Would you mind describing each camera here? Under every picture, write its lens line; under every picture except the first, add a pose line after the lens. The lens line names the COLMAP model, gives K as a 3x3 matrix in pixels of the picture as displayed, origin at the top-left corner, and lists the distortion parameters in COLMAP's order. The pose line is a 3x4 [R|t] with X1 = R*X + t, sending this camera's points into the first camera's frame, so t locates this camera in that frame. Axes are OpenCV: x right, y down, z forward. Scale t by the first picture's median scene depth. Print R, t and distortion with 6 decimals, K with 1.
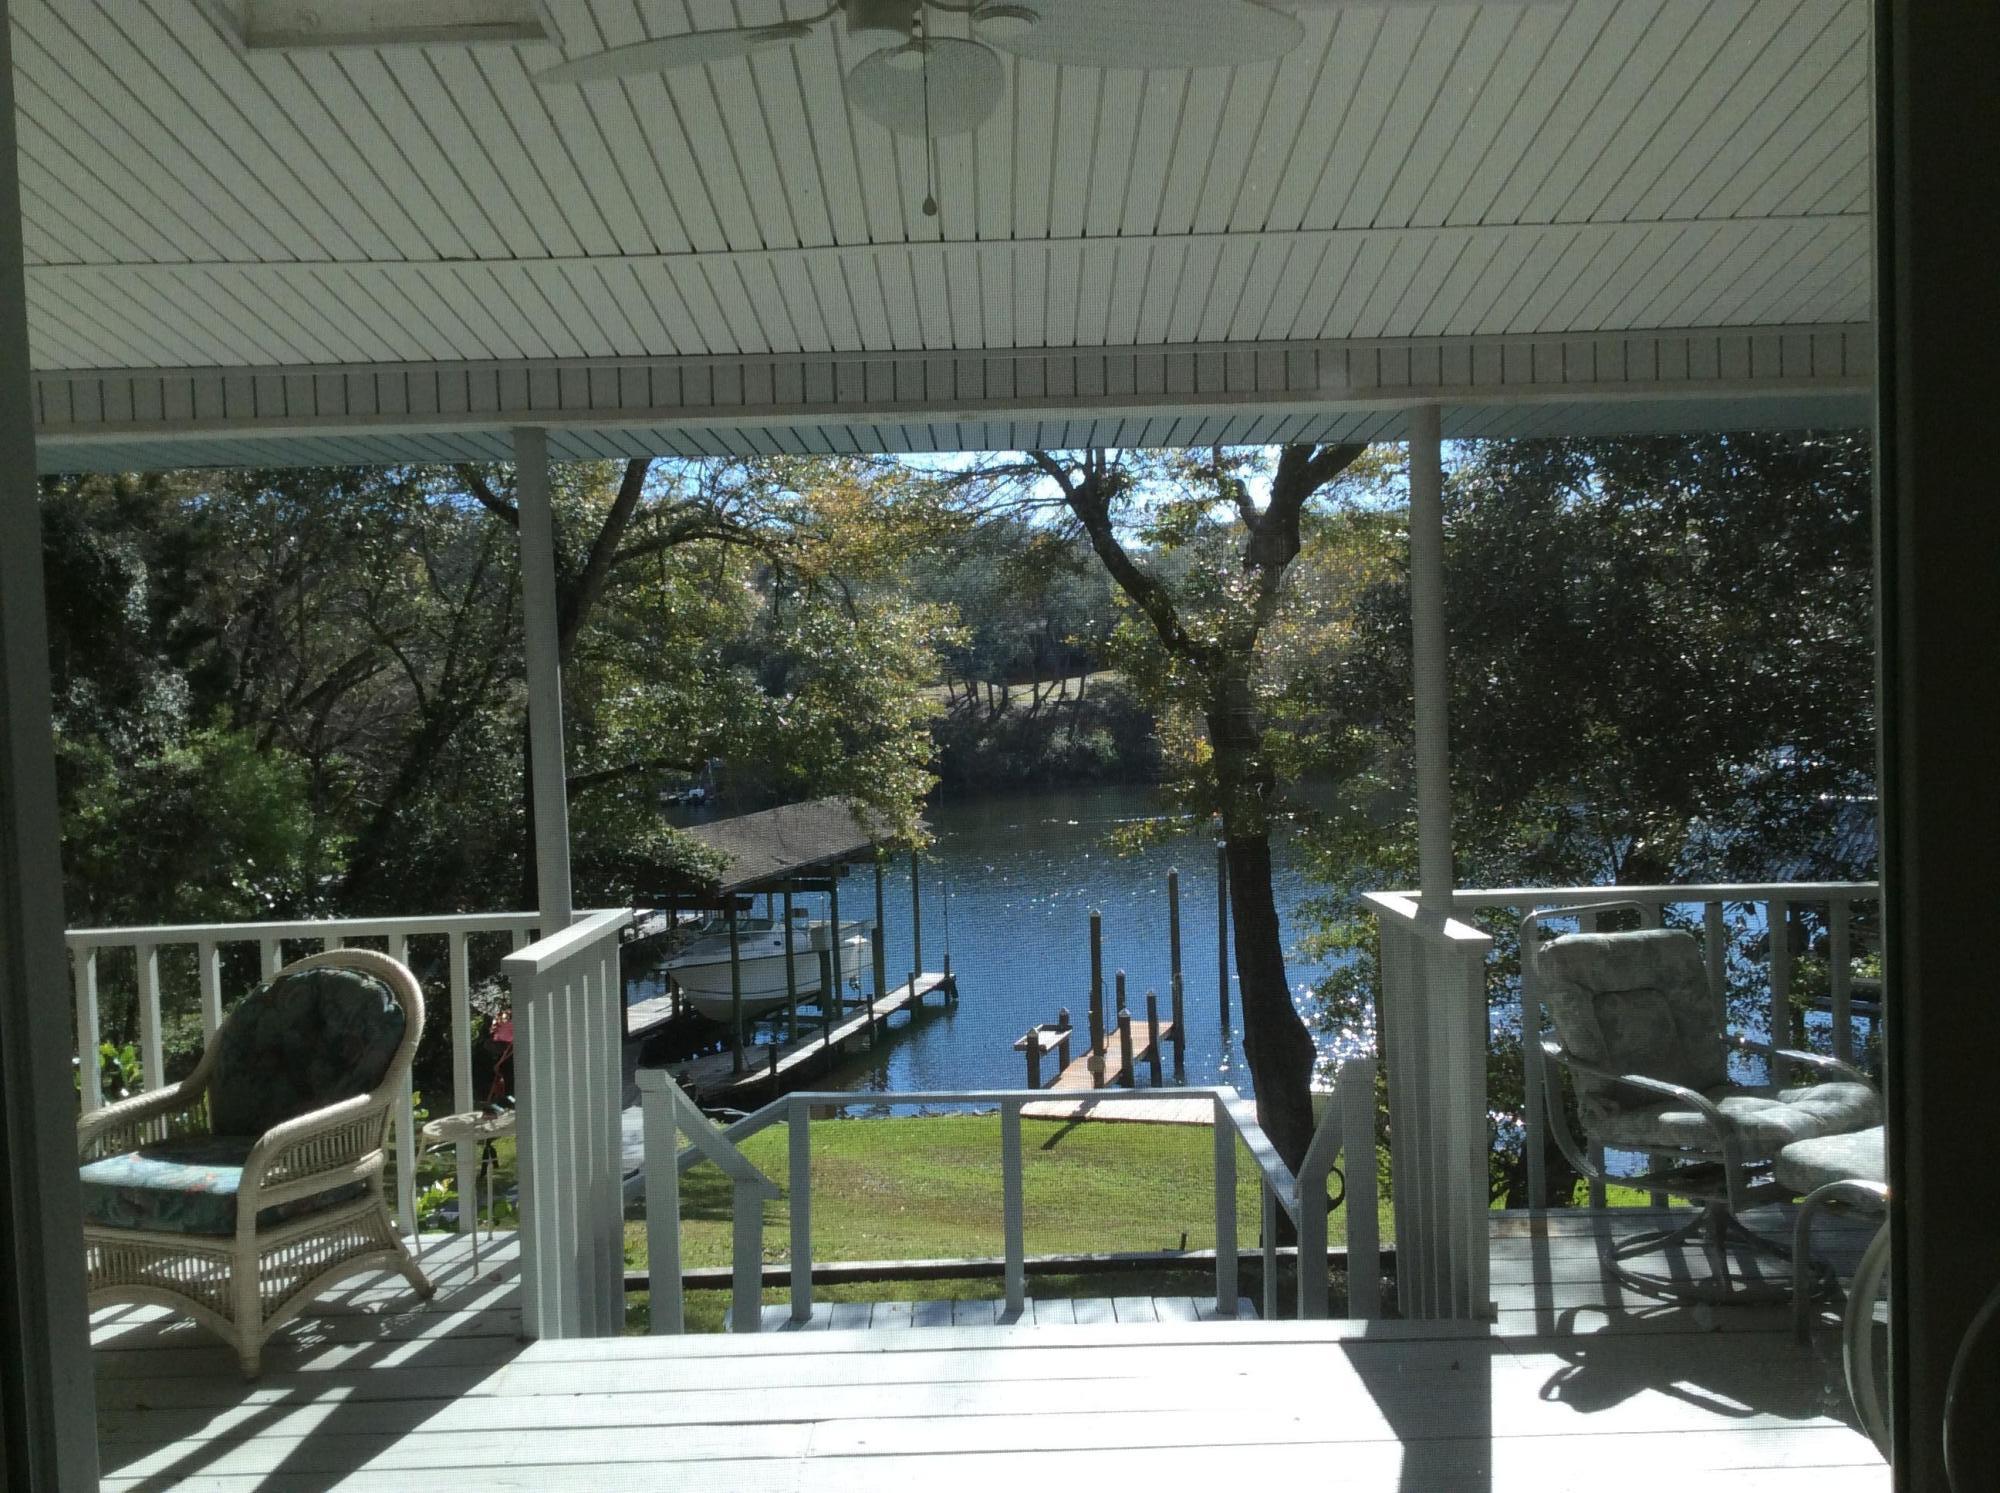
lens RADIAL K [[1819.5, 0, 1000.0], [0, 1819.5, 746.5], [0, 0, 1]] dist [-0.097150, -0.001874]
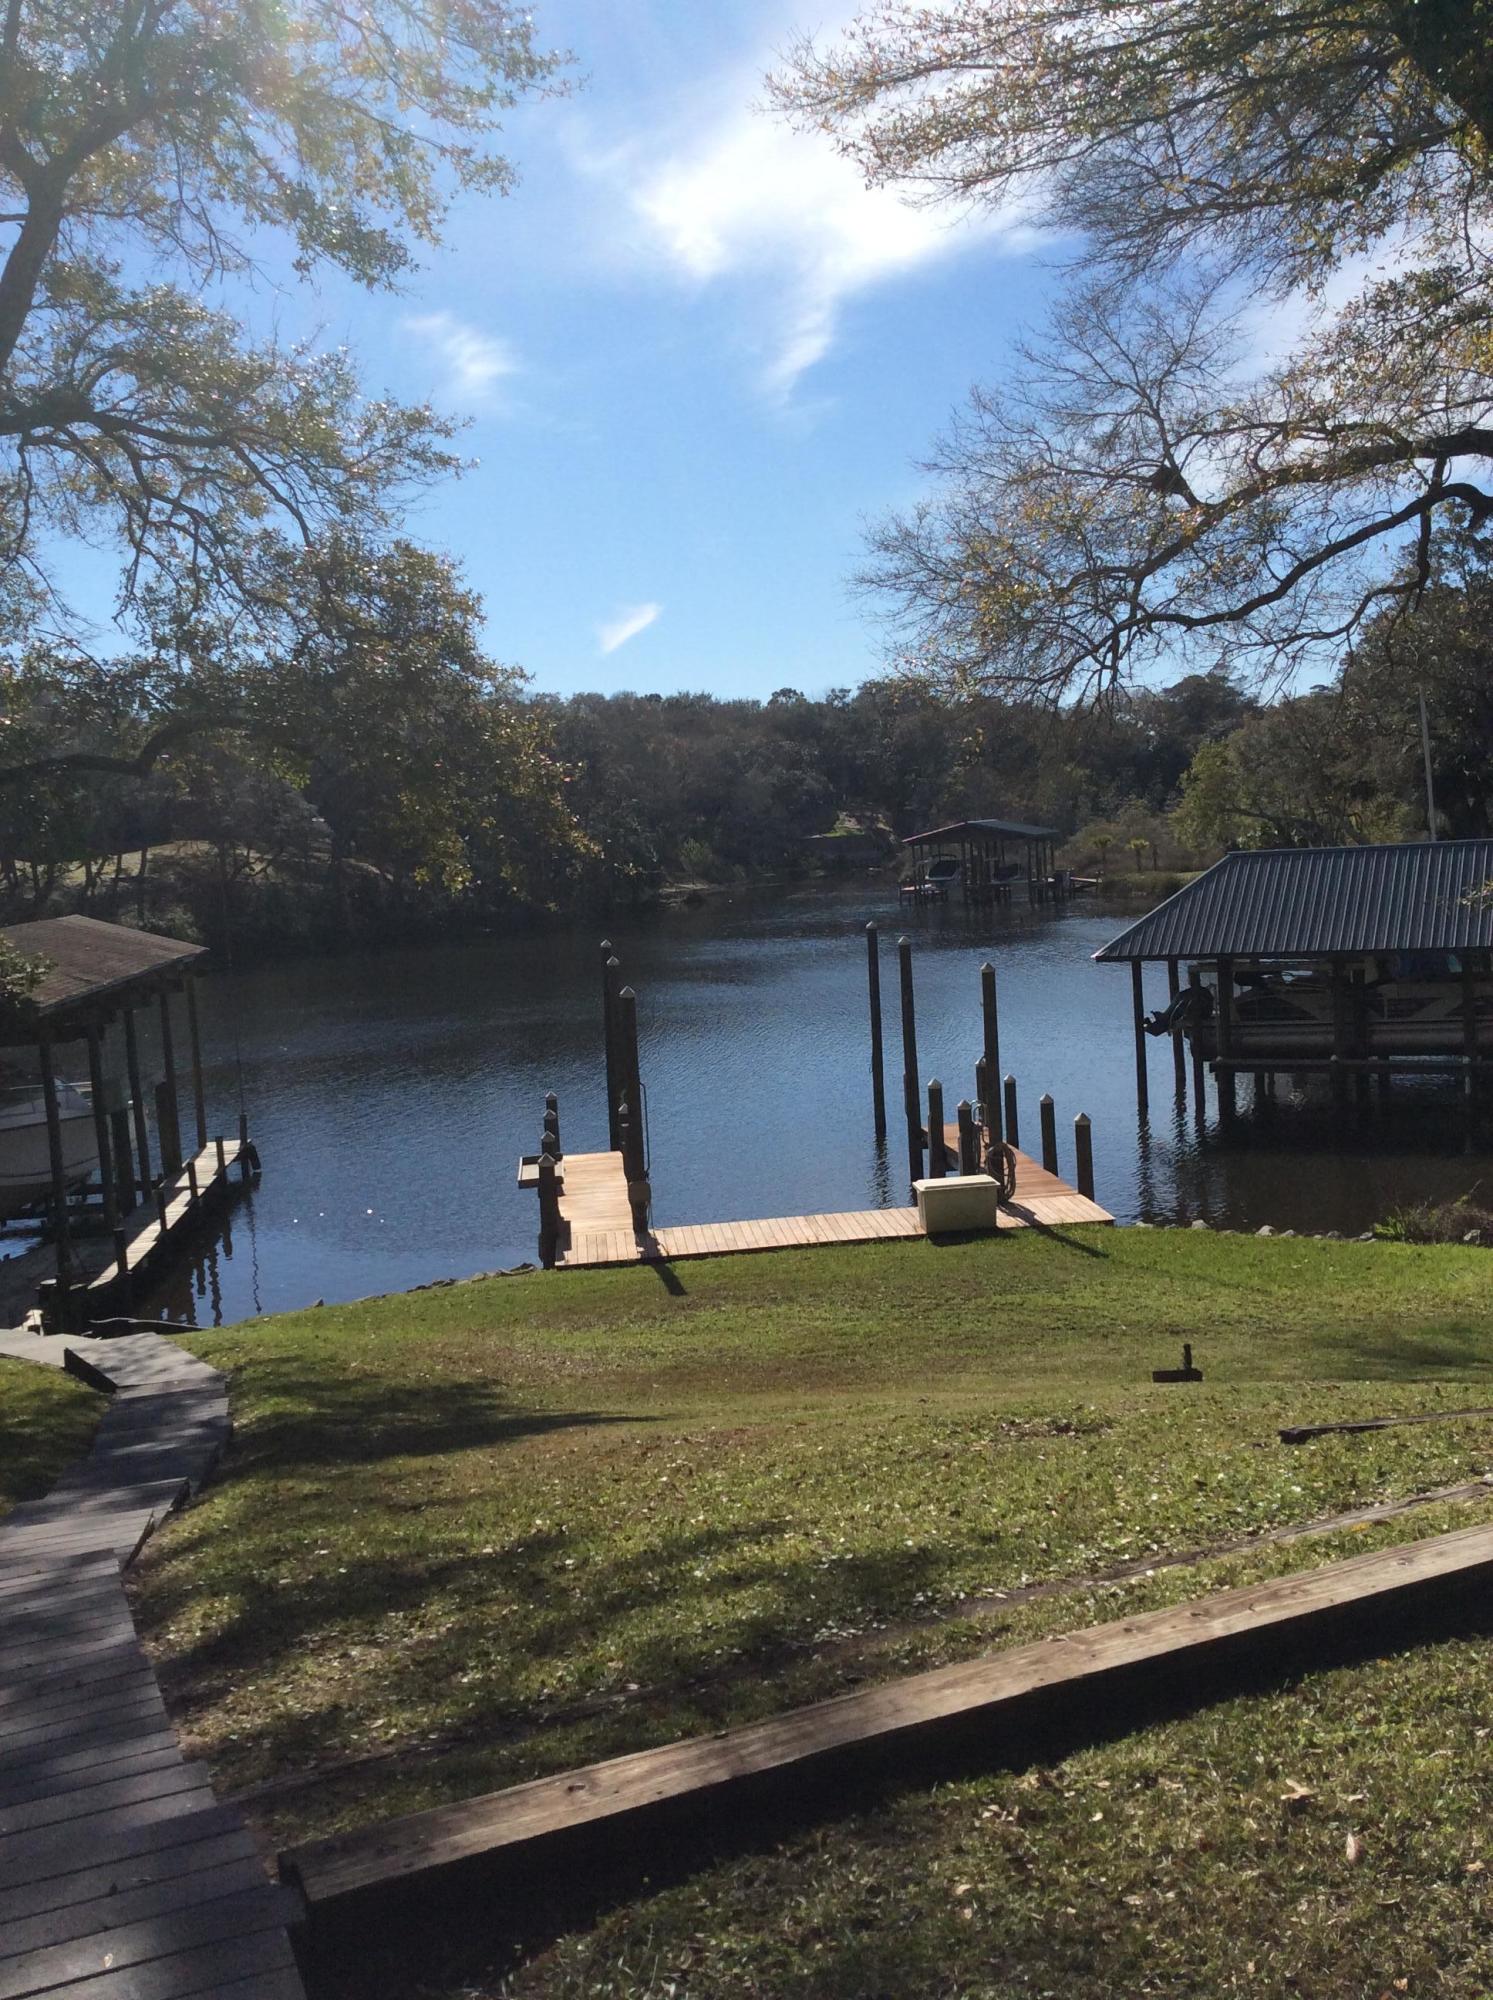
lens RADIAL K [[1839.7, 0, 746.5], [0, 1839.7, 1000.0], [0, 0, 1]] dist [0.144336, -0.002867]
pose [[0.921800, -0.061758, 0.382715, -0.162360], [0.049958, 0.997921, 0.040706, 0.054248], [-0.384434, -0.018403, 0.922969, 0.223651]]
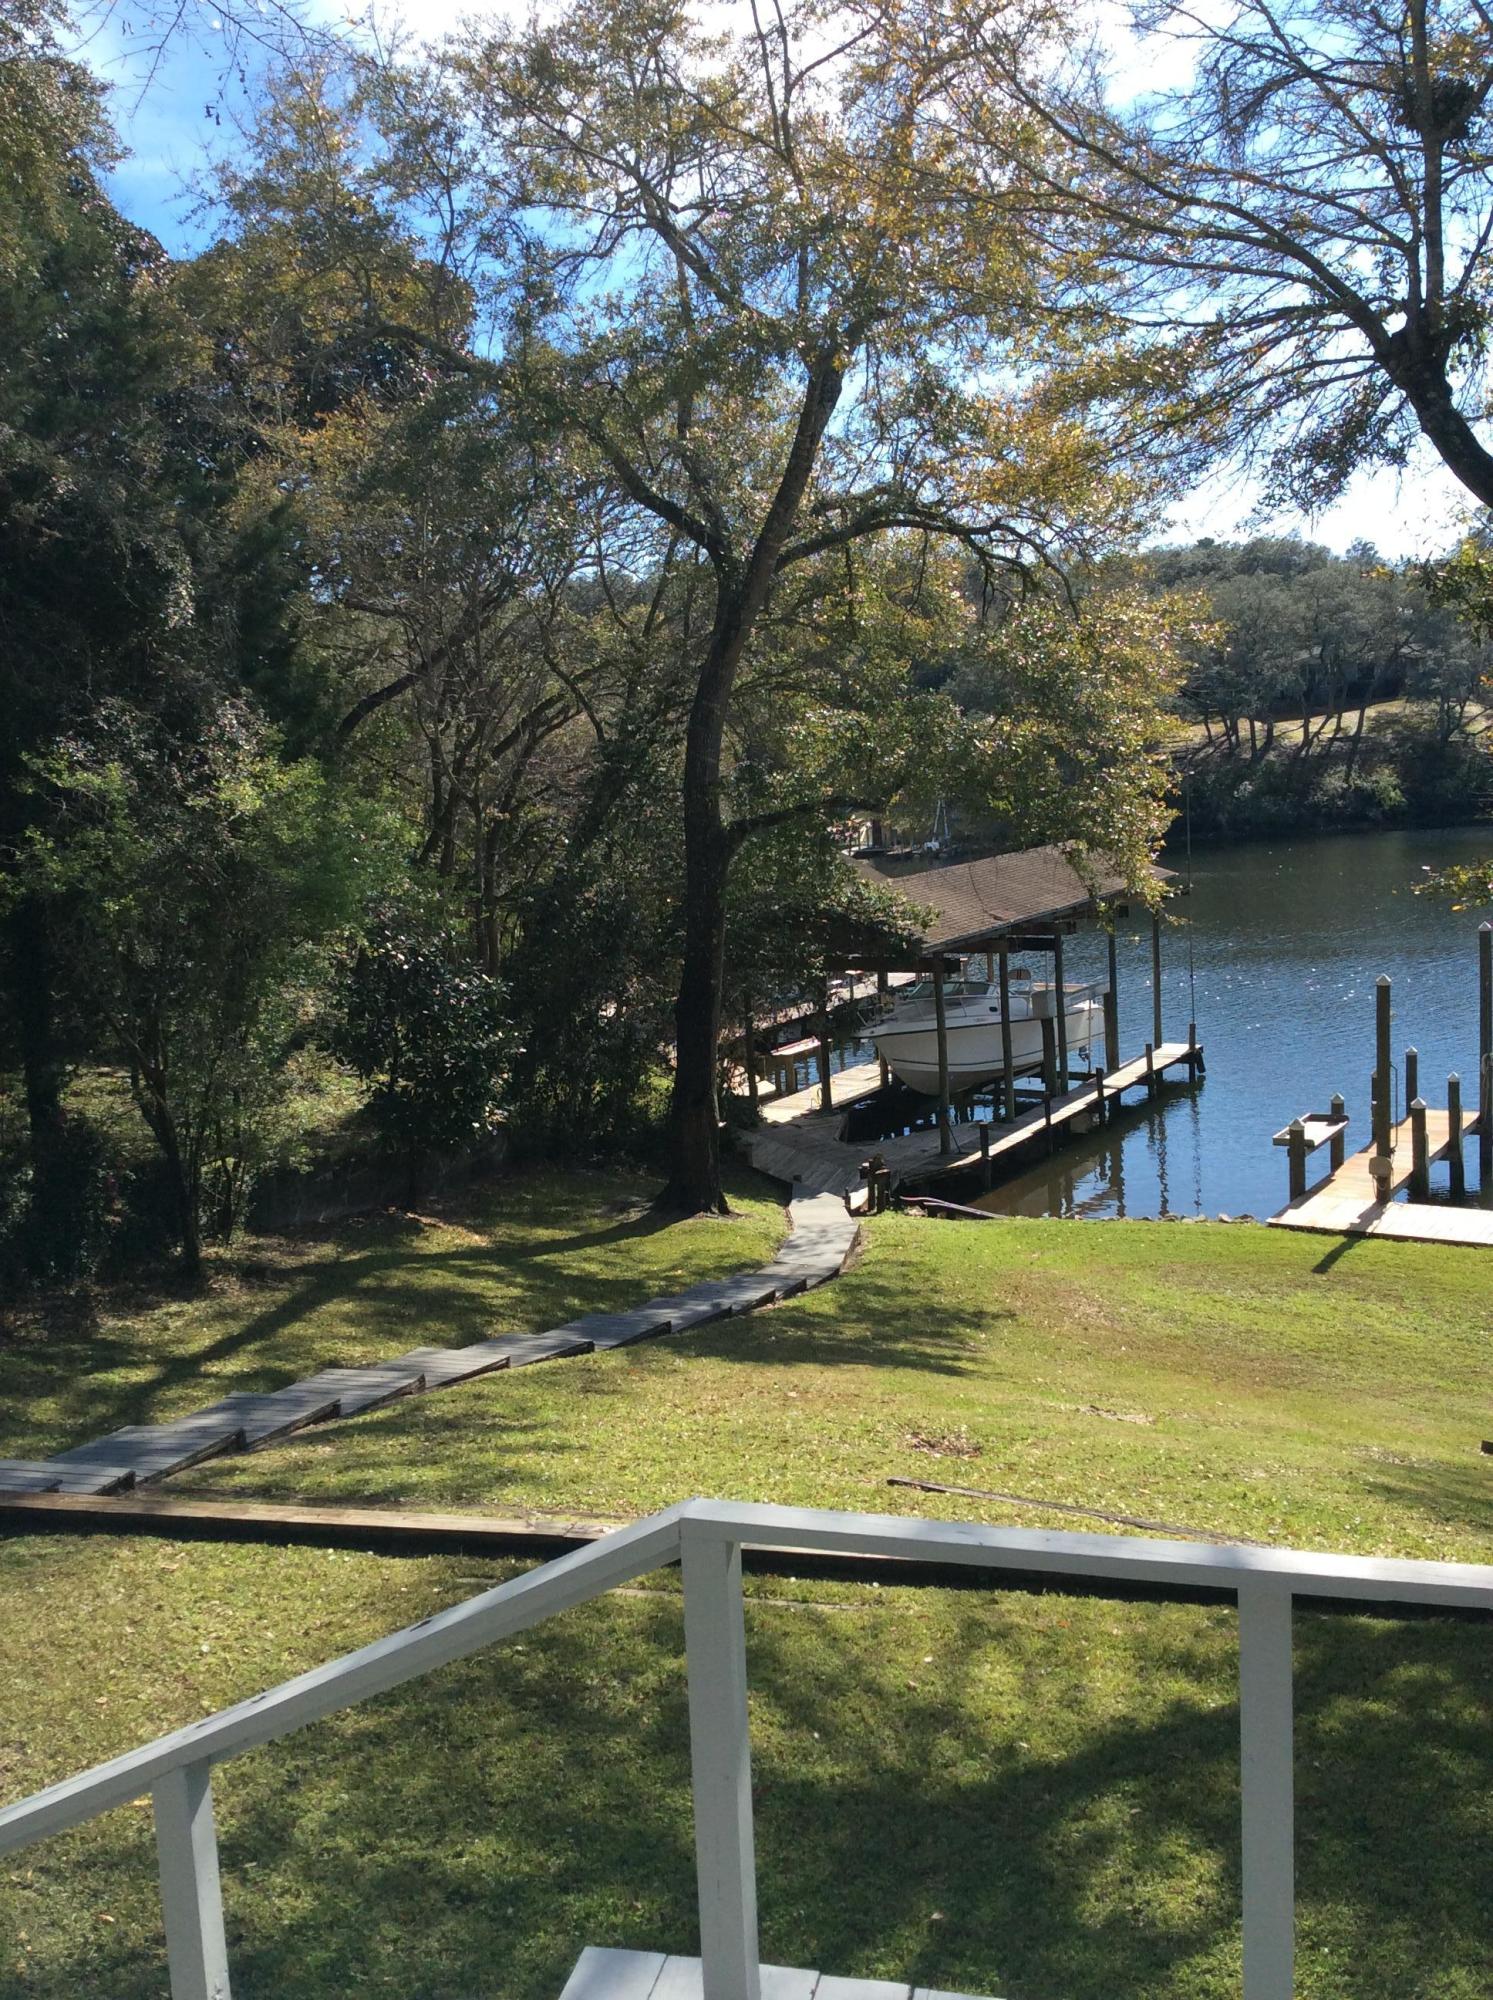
lens RADIAL K [[1839.7, 0, 746.5], [0, 1839.7, 1000.0], [0, 0, 1]] dist [0.144336, -0.002867]
pose [[0.963955, 0.013277, -0.265734, 0.001000], [0.015511, 0.994251, 0.105942, 0.006785], [0.265613, -0.106245, 0.958208, 0.107968]]
